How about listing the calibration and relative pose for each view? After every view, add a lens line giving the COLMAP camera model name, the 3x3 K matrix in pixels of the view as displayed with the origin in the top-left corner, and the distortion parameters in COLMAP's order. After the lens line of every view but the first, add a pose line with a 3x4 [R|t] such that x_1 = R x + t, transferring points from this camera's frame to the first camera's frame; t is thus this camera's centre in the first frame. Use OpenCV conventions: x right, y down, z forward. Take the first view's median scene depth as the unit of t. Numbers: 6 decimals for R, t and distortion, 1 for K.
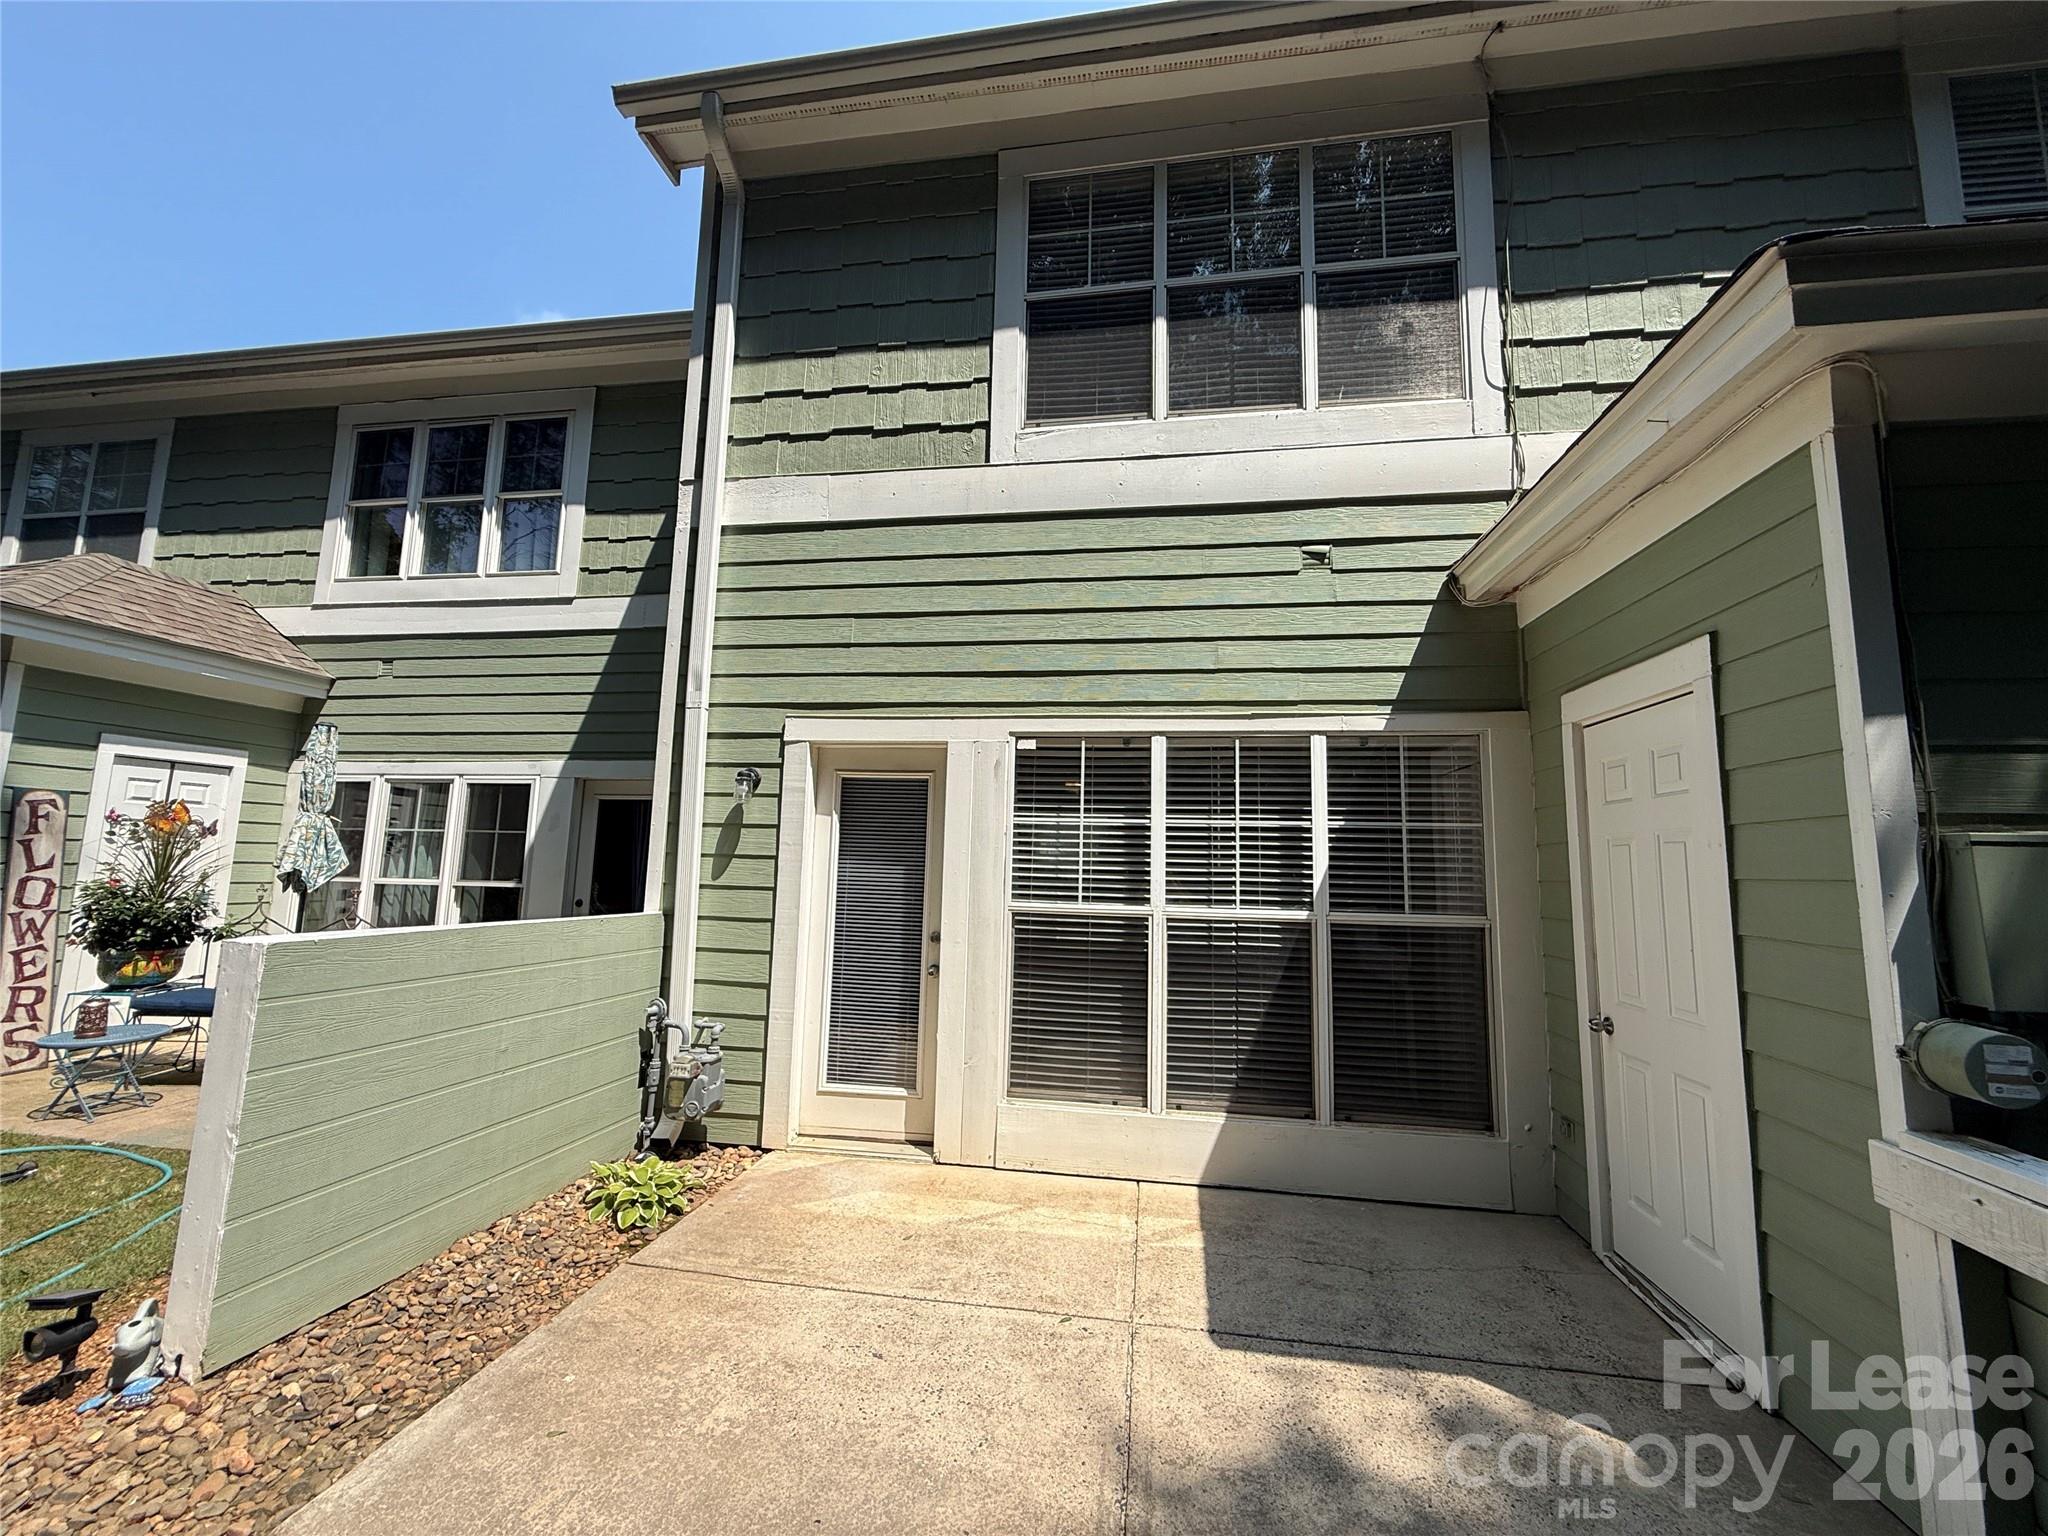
lens RADIAL K [[818.8, 0, 1023.0], [0, 818.8, 770.3], [0, 0, 1]] dist [-0.000544, 0.000478]
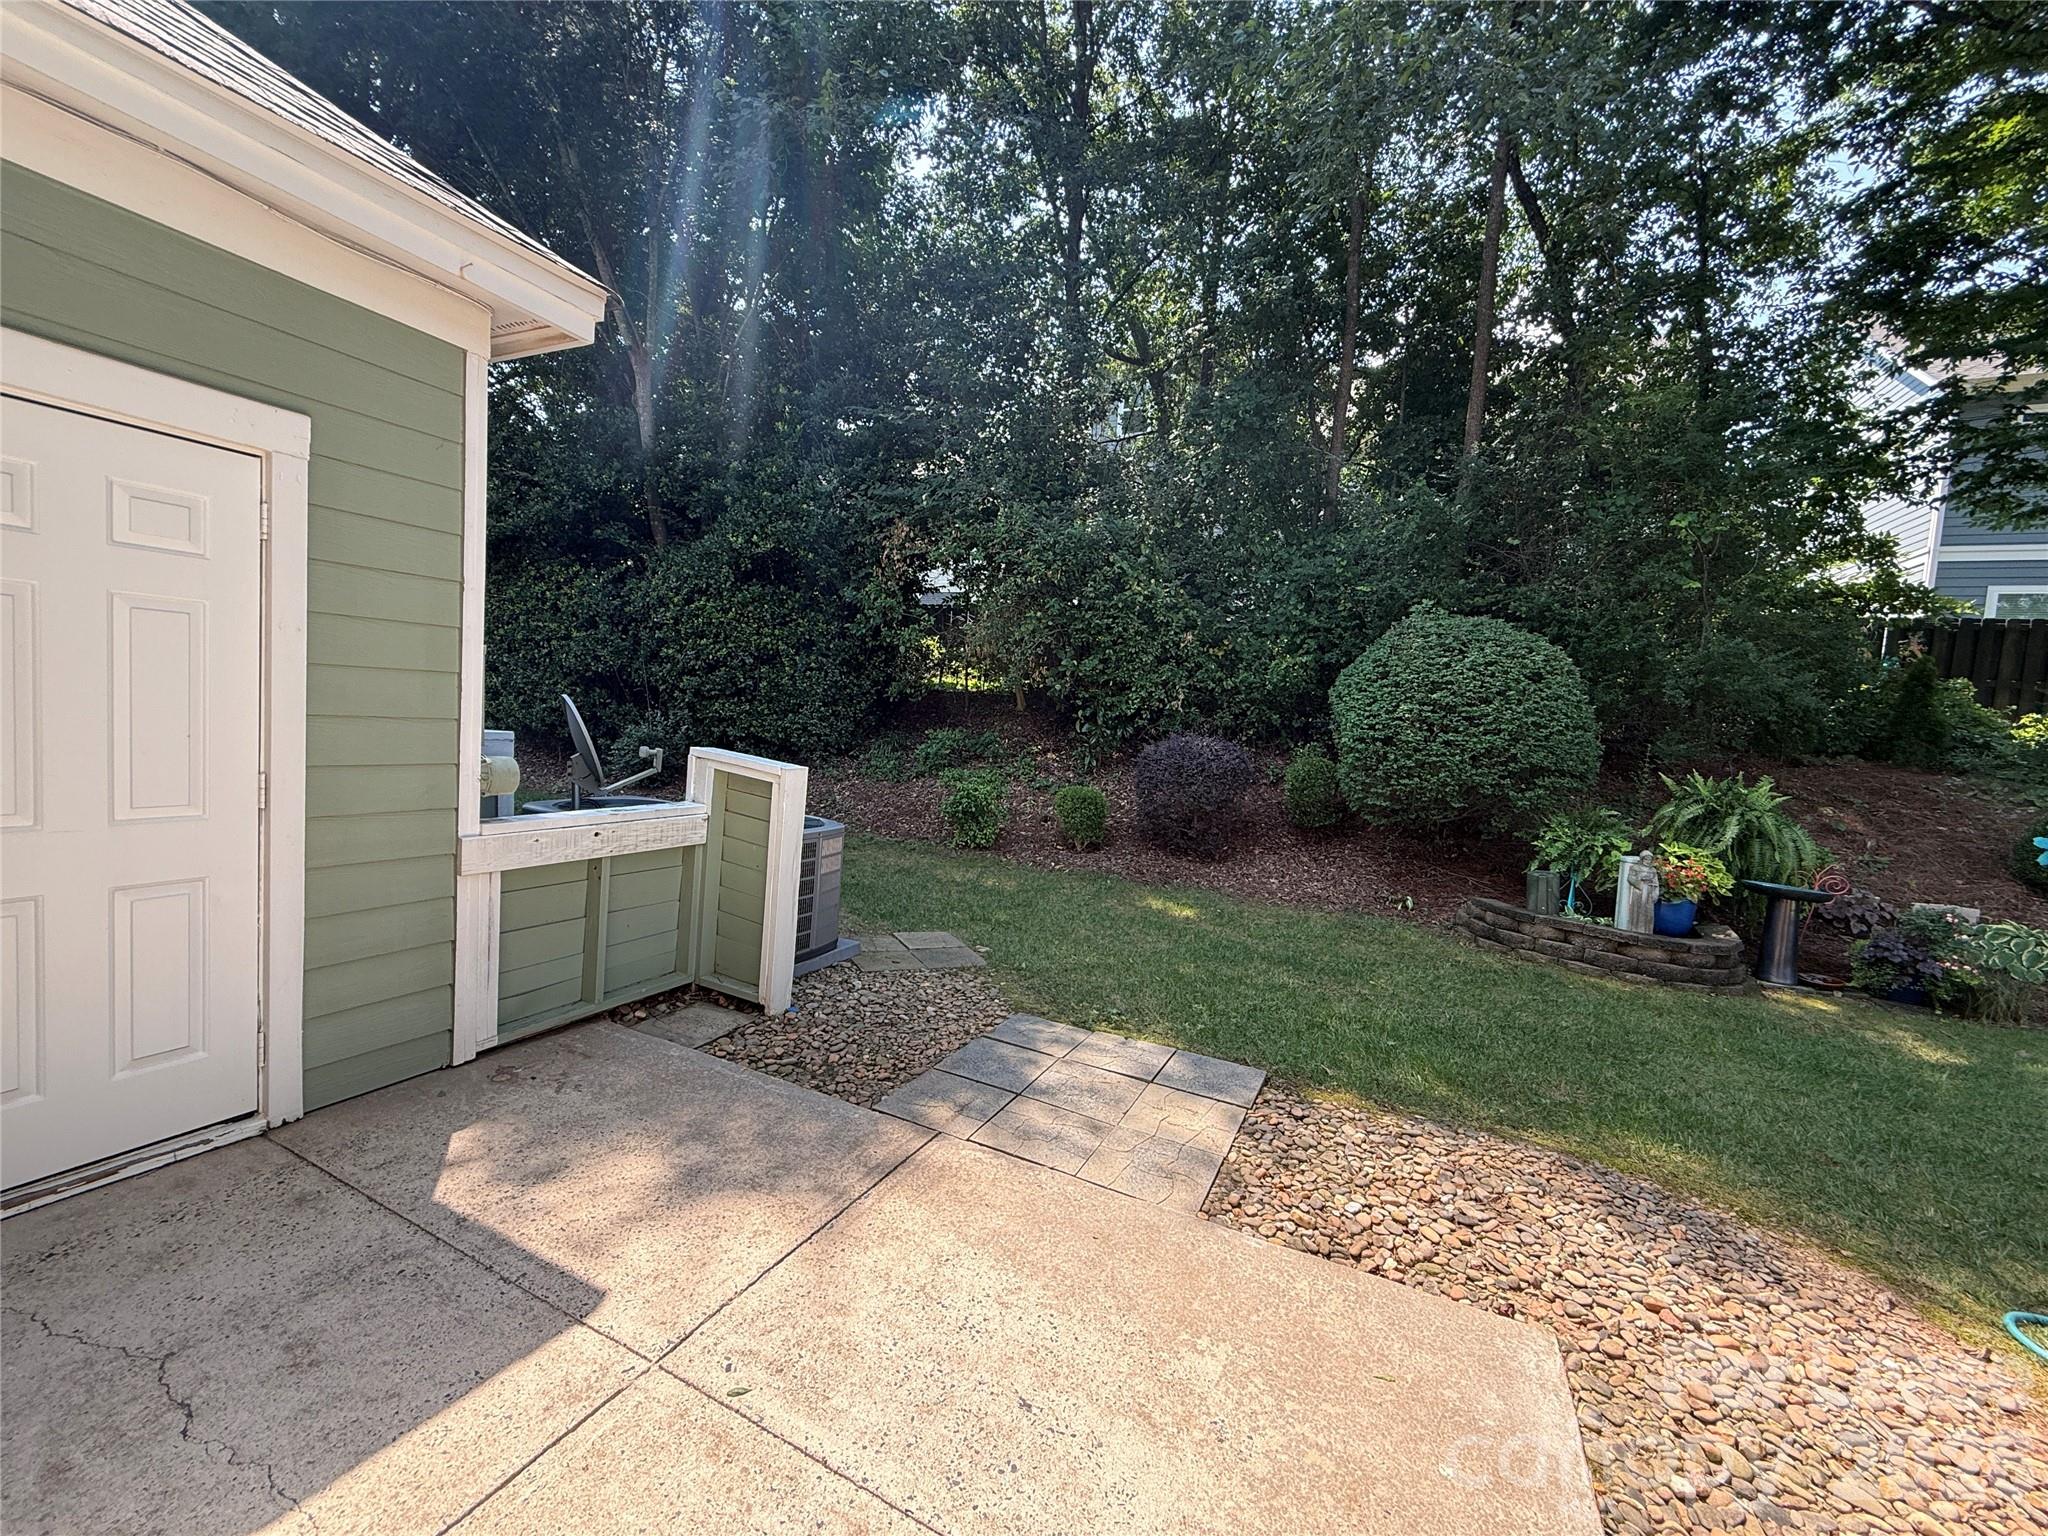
lens RADIAL K [[818.8, 0, 1023.6], [0, 818.8, 769.0], [0, 0, 1]] dist [-0.000544, 0.000478]
pose [[-0.951668, -0.106089, 0.288225, -0.322962], [-0.121332, 0.991977, -0.035492, 0.191390], [-0.282147, -0.068748, -0.956905, 1.722961]]
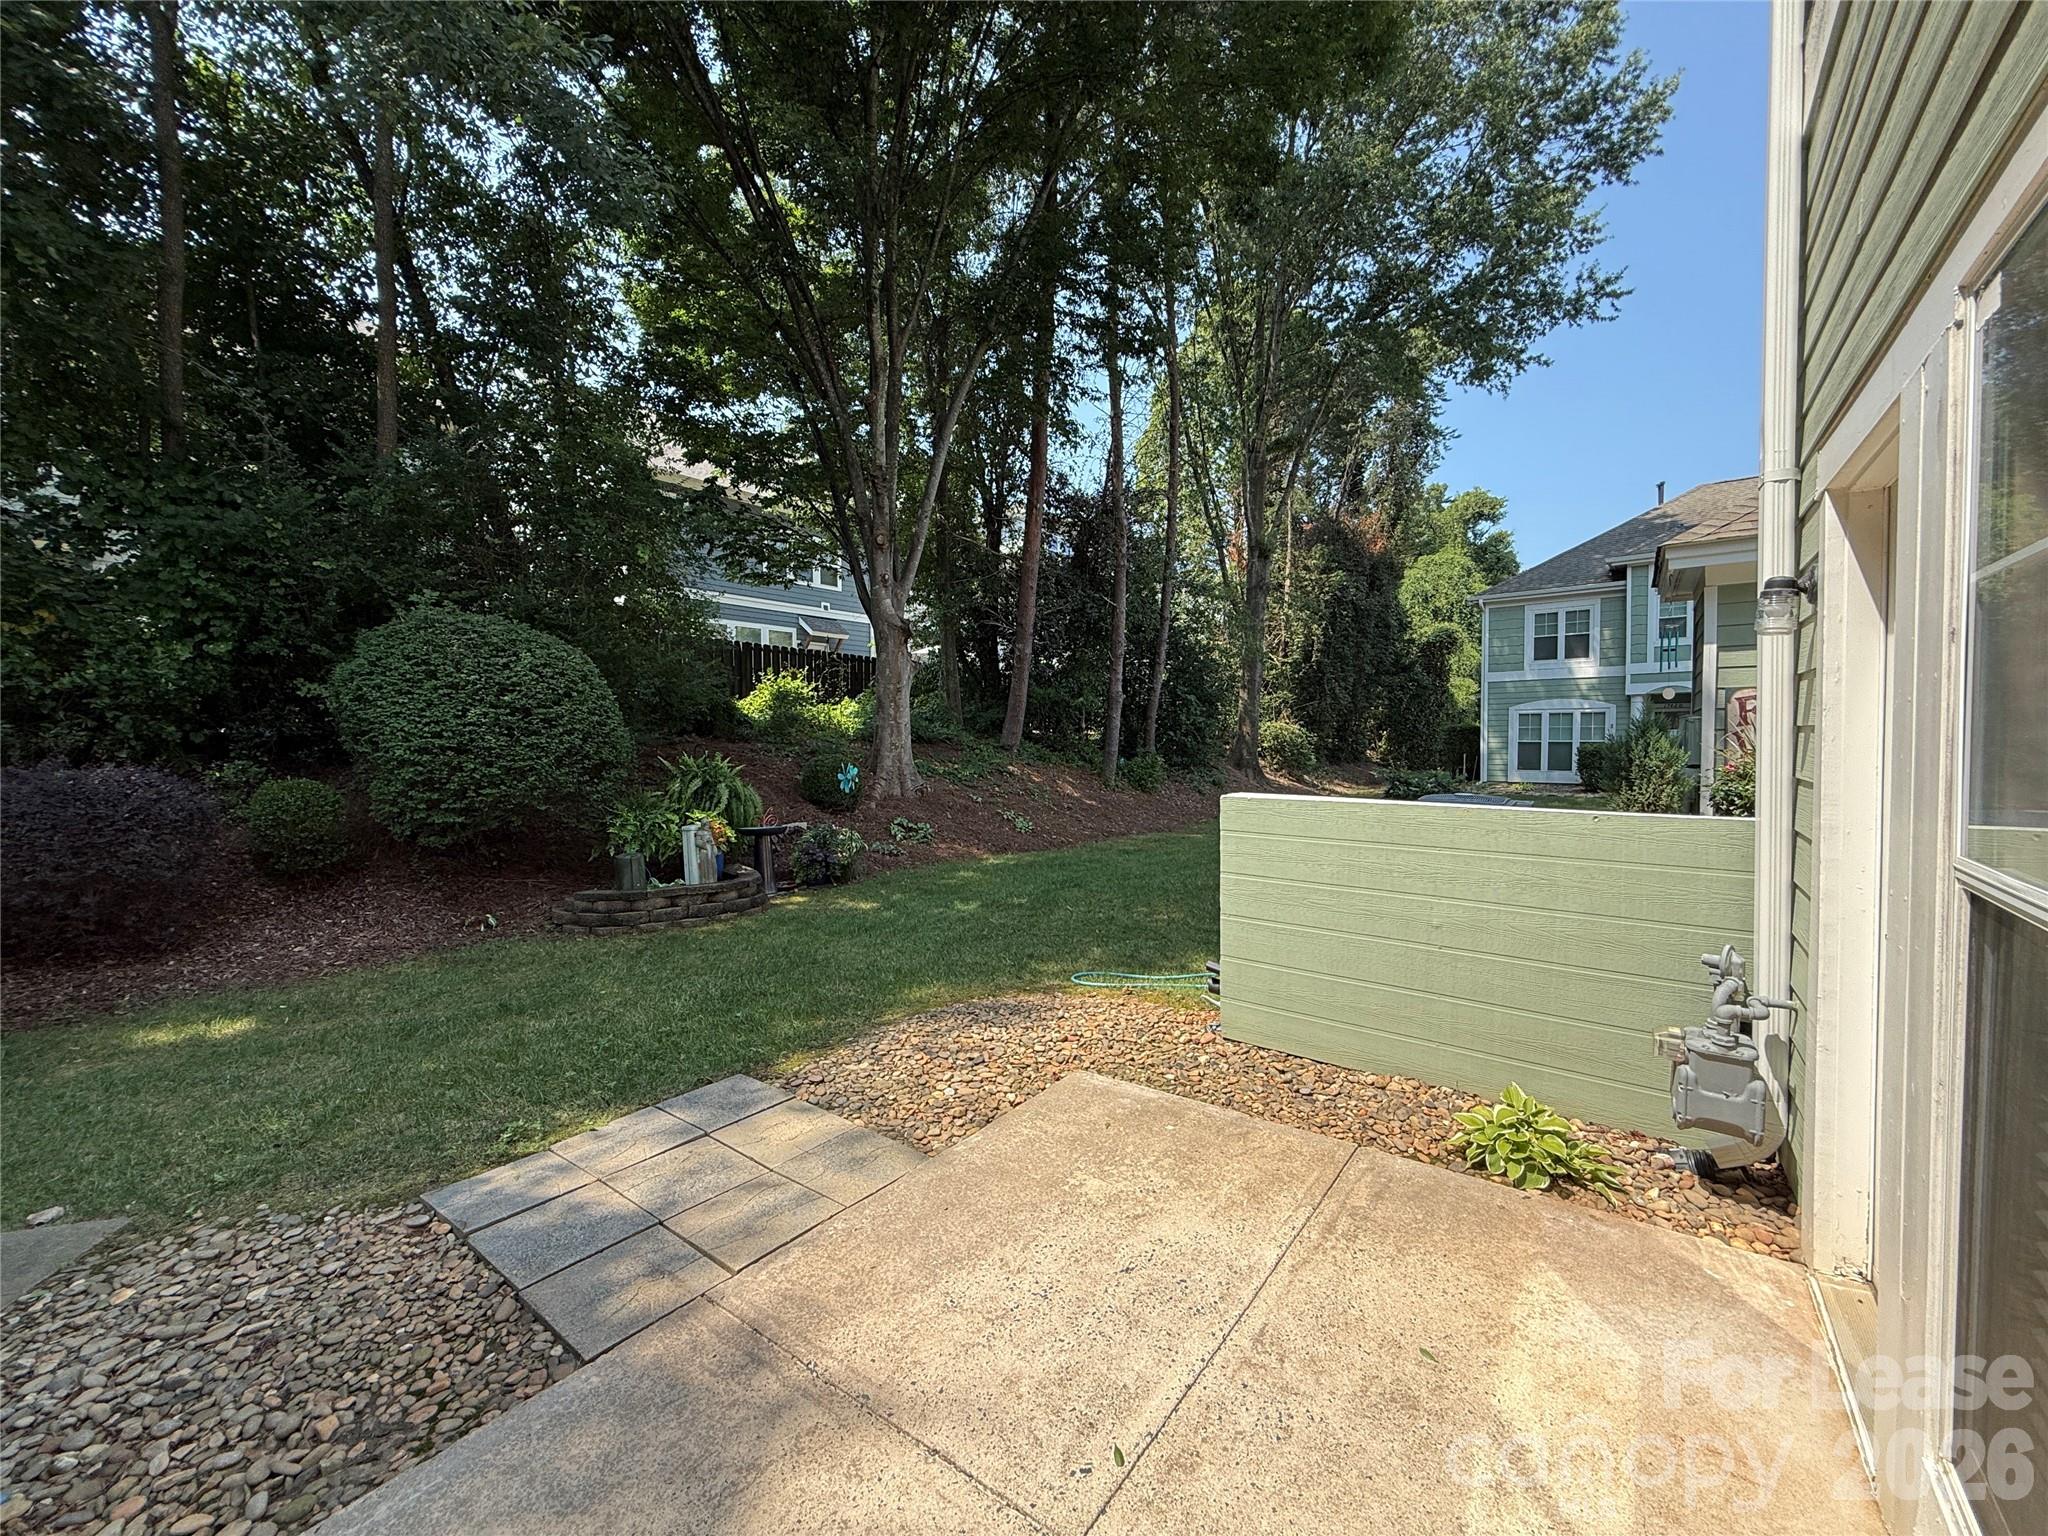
lens RADIAL K [[818.8, 0, 1027.4], [0, 818.8, 761.4], [0, 0, 1]] dist [-0.000544, 0.000478]
pose [[-0.469268, 0.005653, -0.883038, 0.691399], [0.100378, 0.993840, -0.046981, 0.175653], [0.877332, -0.110684, -0.466944, 1.397969]]
